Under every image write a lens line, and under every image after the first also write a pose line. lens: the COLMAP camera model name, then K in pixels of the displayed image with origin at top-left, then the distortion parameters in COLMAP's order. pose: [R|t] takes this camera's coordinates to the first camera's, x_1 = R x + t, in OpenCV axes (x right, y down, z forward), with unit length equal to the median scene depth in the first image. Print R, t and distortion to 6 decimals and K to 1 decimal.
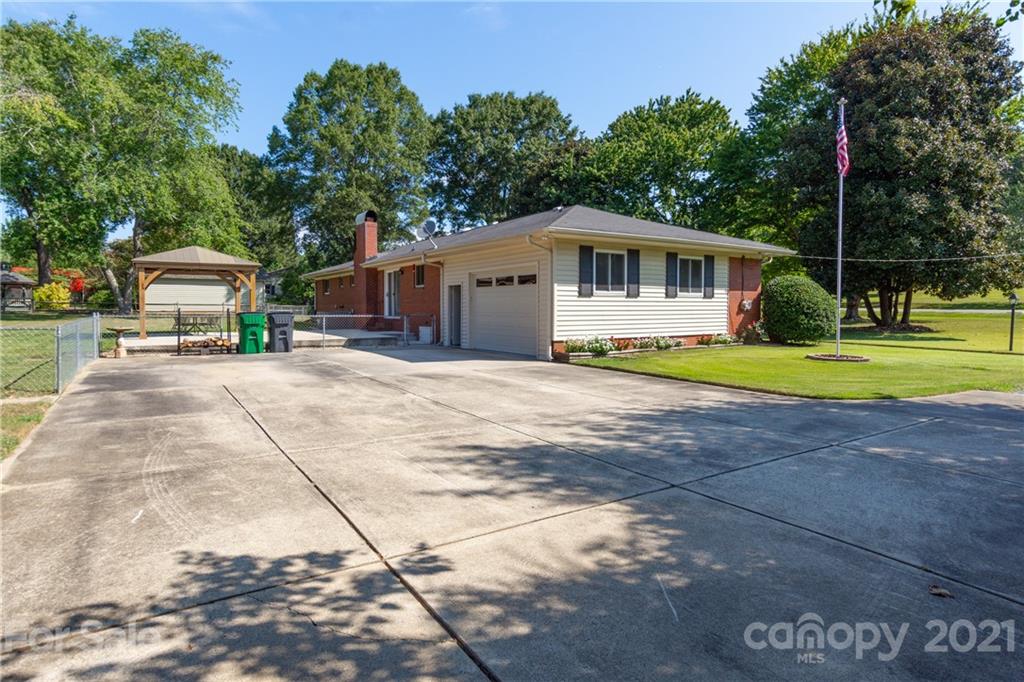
lens RADIAL K [[553.5, 0, 512.0], [0, 553.5, 341.0], [0, 0, 1]] dist [-0.000860, -0.000109]
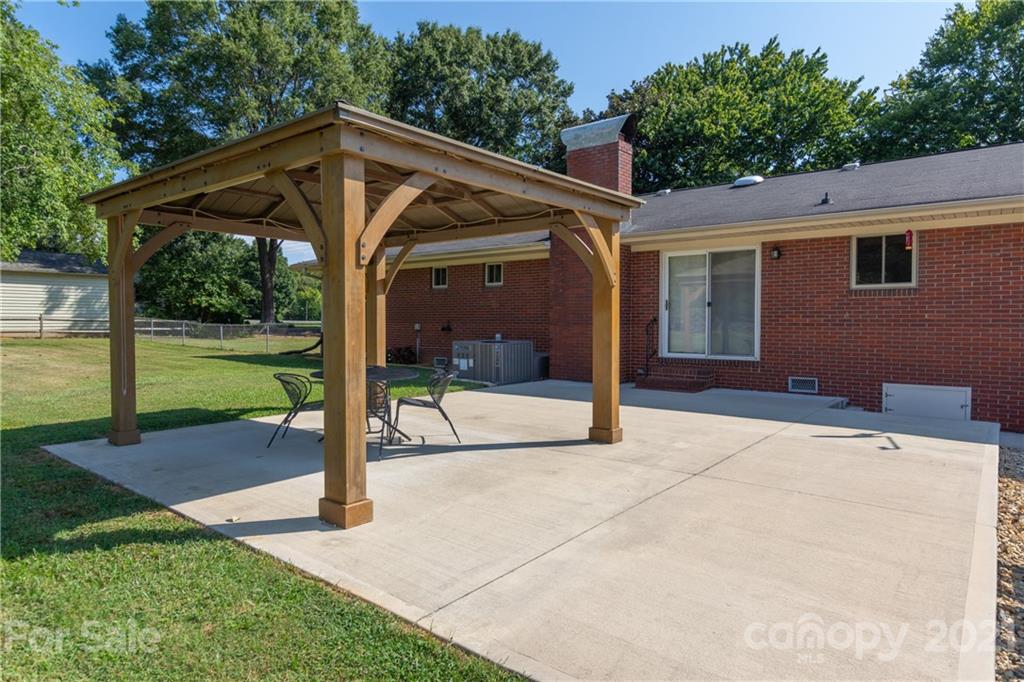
lens RADIAL K [[610.7, 0, 512.0], [0, 610.7, 341.0], [0, 0, 1]] dist [-0.000620, 0.001925]
pose [[0.948480, -0.010554, 0.316660, -0.279048], [0.019237, 0.999520, -0.024305, -0.022221], [-0.316251, 0.029144, 0.948228, 0.306950]]
